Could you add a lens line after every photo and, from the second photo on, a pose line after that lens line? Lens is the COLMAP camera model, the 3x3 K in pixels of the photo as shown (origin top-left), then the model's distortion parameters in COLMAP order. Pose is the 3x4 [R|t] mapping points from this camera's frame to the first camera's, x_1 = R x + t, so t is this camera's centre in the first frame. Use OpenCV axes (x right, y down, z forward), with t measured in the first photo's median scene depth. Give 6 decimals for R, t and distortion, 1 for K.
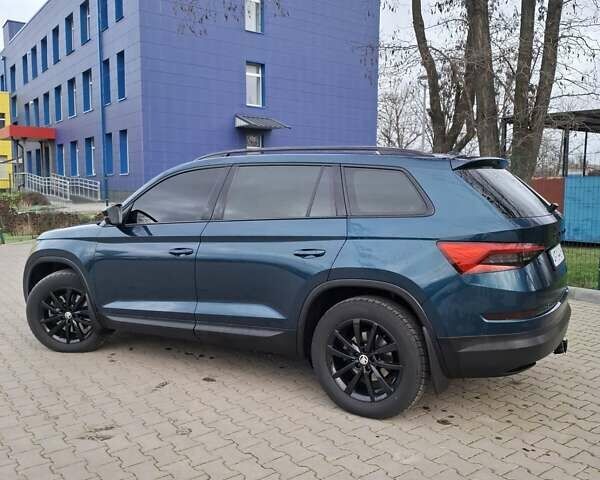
lens RADIAL K [[557.4, 0, 287.9], [0, 557.4, 240.0], [0, 0, 1]] dist [0.127013, -0.169411]
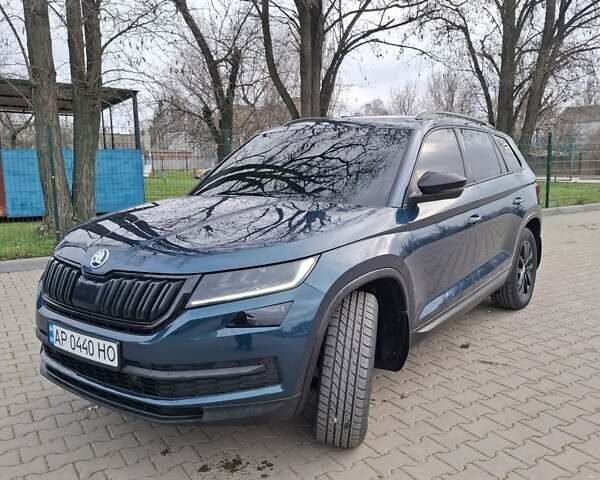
lens RADIAL K [[558.3, 0, 300.0], [0, 558.3, 240.0], [0, 0, 1]] dist [0.110786, -0.176100]
pose [[0.041320, -0.131368, 0.990472, -1.125805], [0.097712, 0.987098, 0.126844, -0.089555], [-0.994357, 0.091540, 0.053623, 1.242405]]
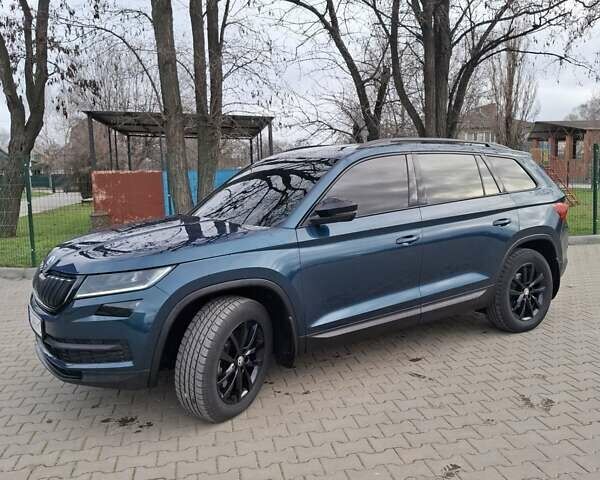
lens RADIAL K [[558.3, 0, 300.0], [0, 558.3, 240.0], [0, 0, 1]] dist [0.110786, -0.176100]
pose [[0.396177, -0.107615, 0.911846, -1.169153], [0.102684, 0.992071, 0.072469, -0.068305], [-0.912414, 0.064921, 0.404086, 0.778018]]
